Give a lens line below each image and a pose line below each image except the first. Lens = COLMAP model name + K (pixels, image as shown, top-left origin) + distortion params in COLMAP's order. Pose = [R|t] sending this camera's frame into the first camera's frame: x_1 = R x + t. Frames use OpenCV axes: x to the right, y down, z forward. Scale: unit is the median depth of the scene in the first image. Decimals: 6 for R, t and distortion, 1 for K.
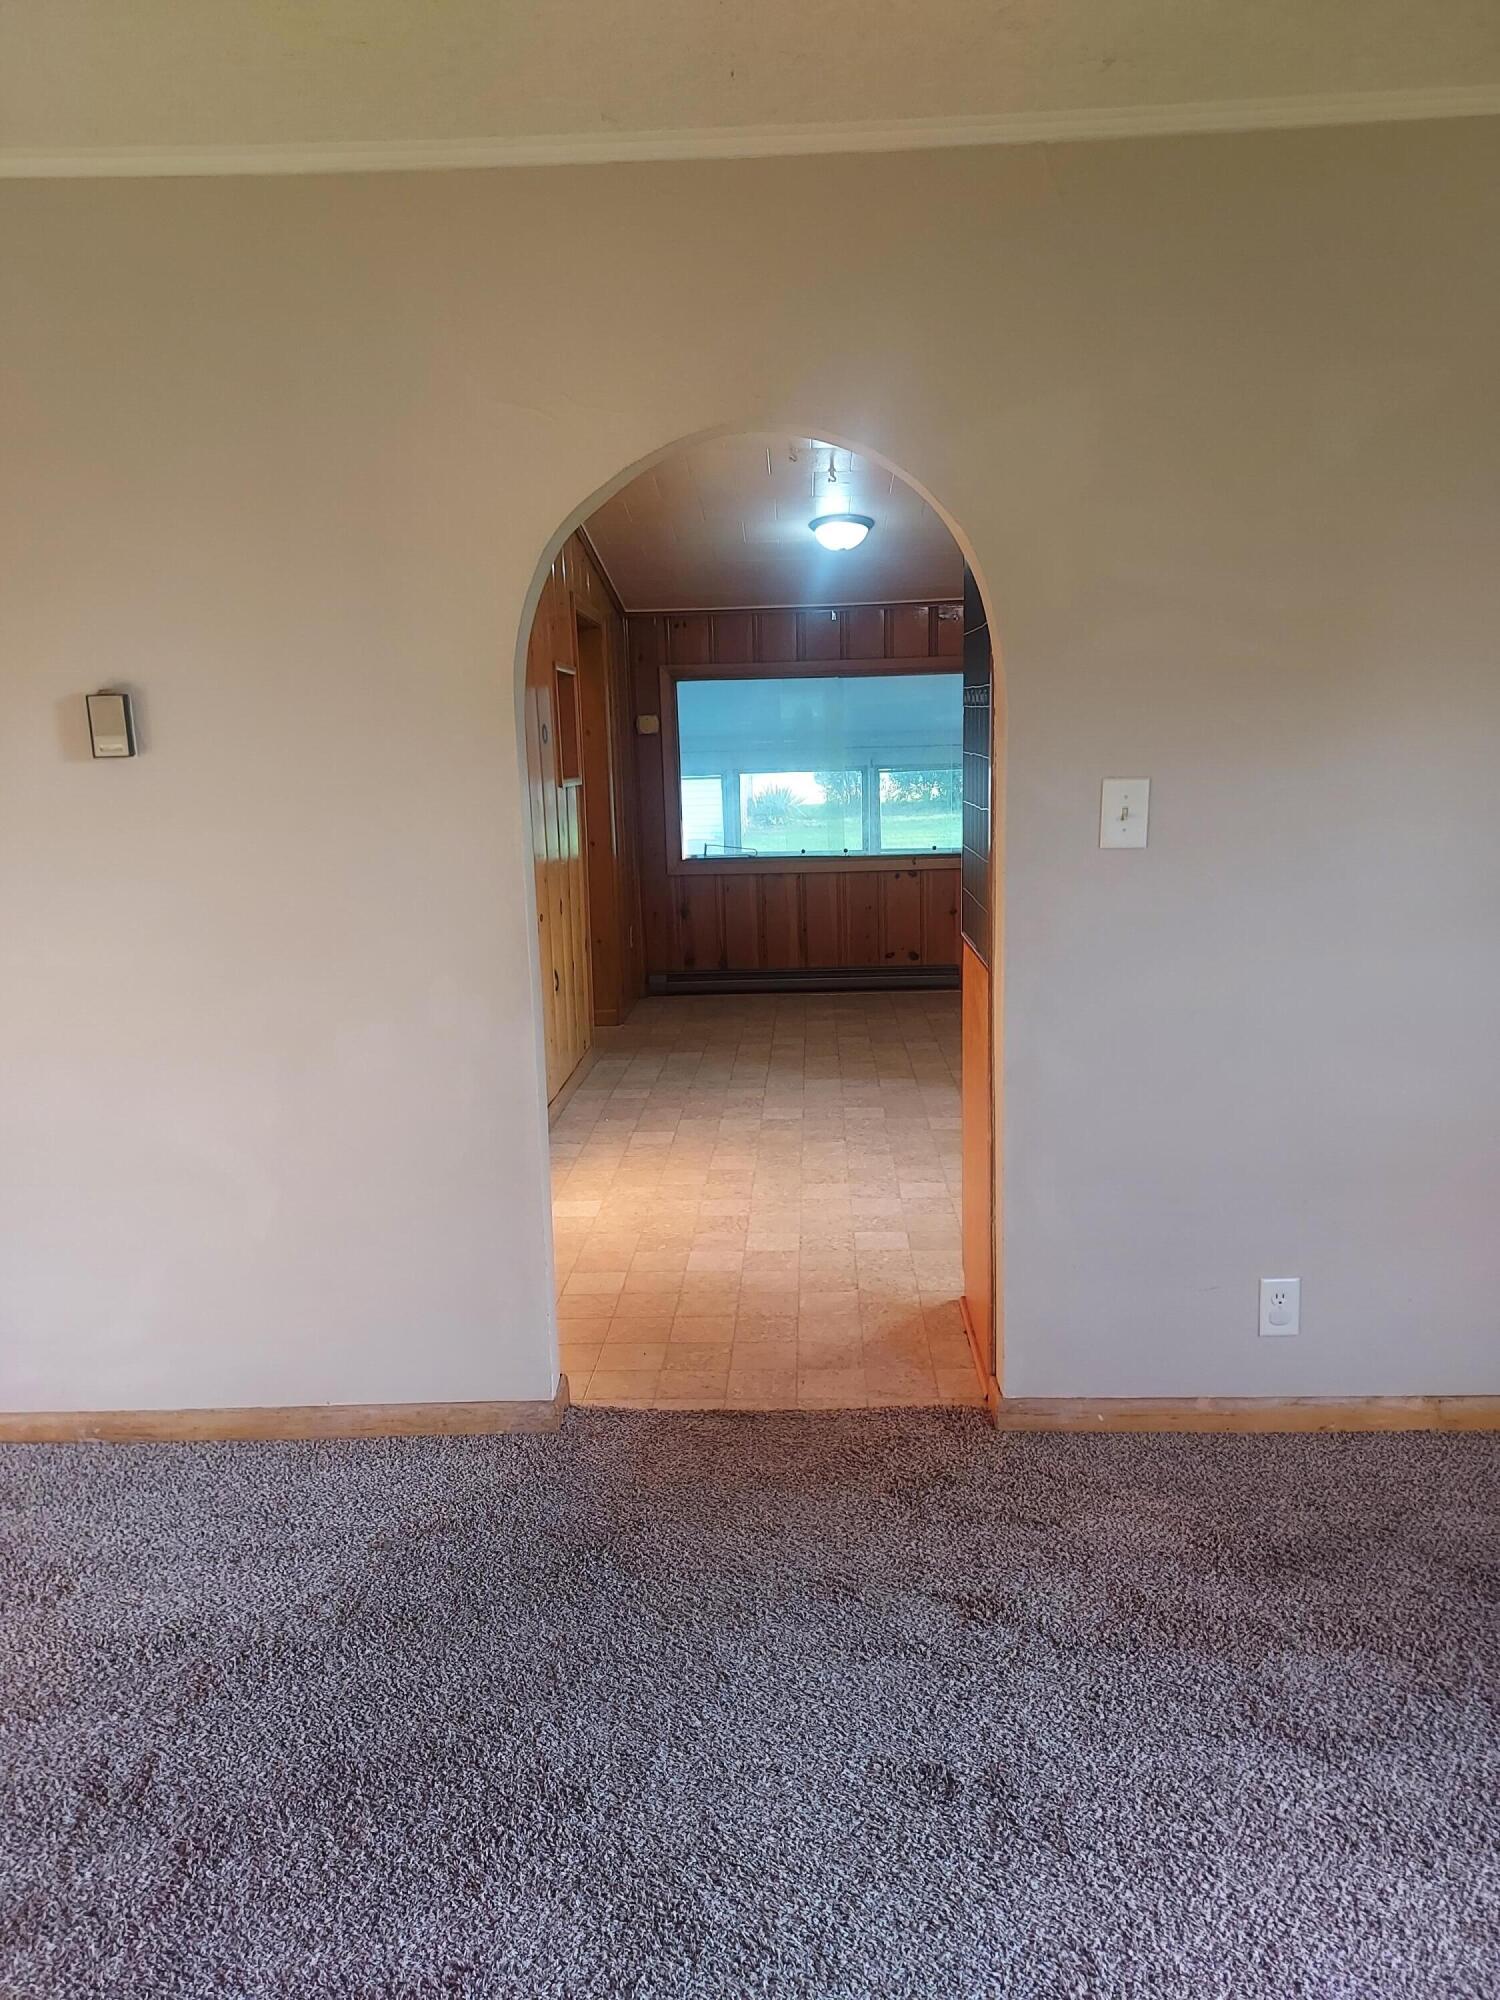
lens RADIAL K [[1454.8, 0, 751.8], [0, 1454.8, 996.1], [0, 0, 1]] dist [0.010975, 0.026022]
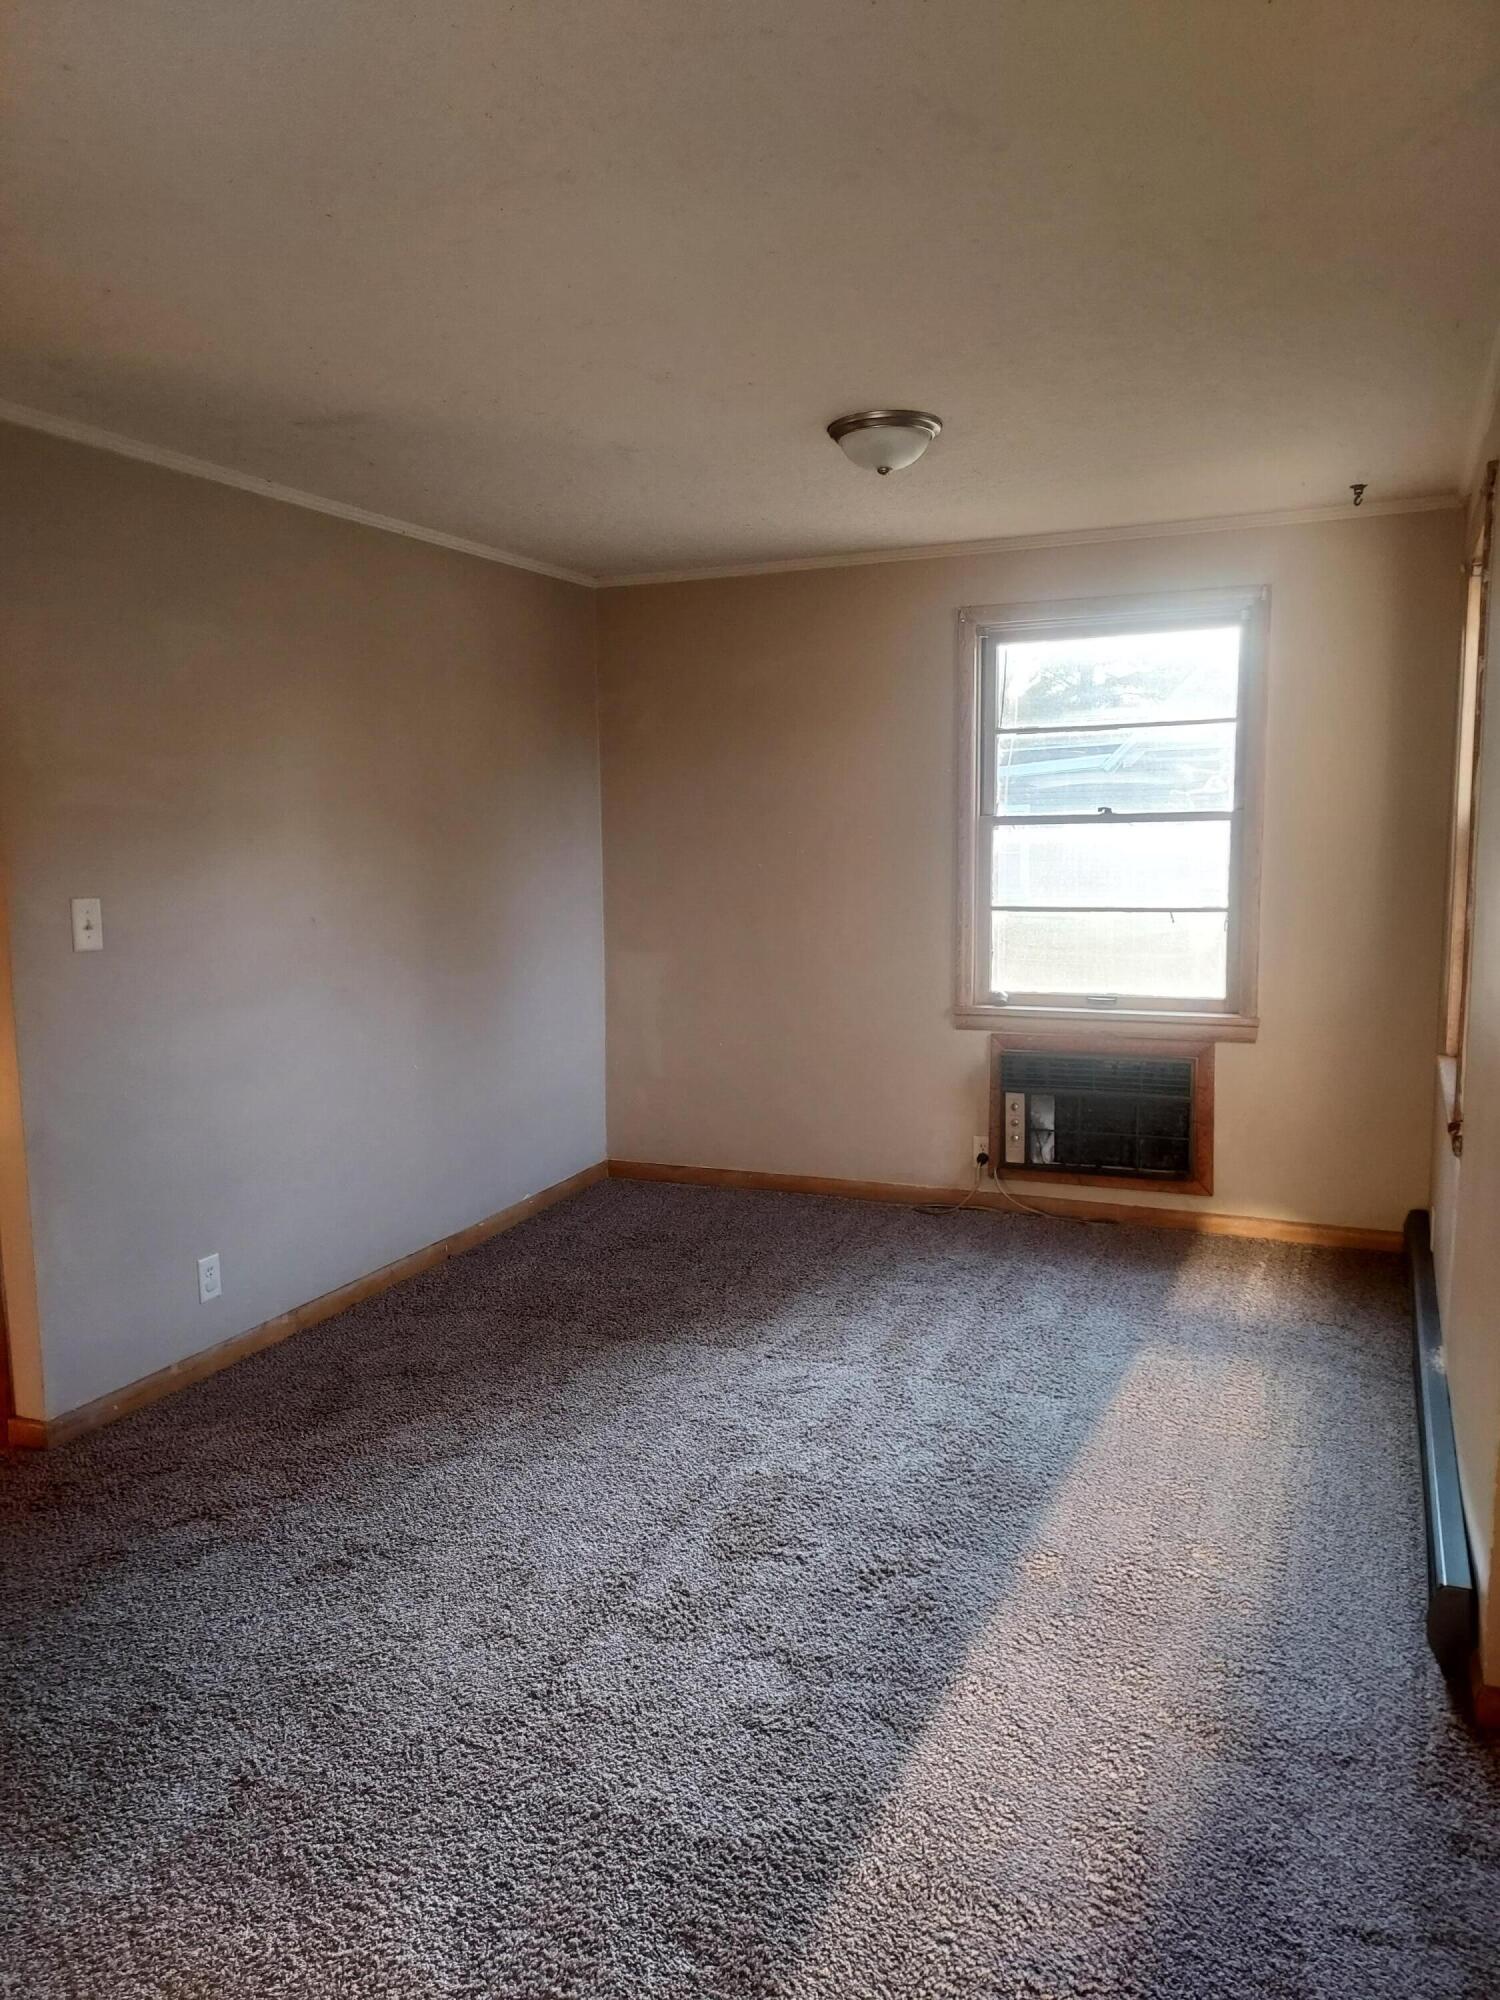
lens RADIAL K [[1454.8, 0, 750.1], [0, 1454.8, 999.0], [0, 0, 1]] dist [0.010975, 0.026022]
pose [[0.364288, -0.090470, 0.926882, -0.736033], [0.170430, 0.984938, 0.029154, 0.002342], [-0.915559, 0.147348, 0.374220, -0.013850]]
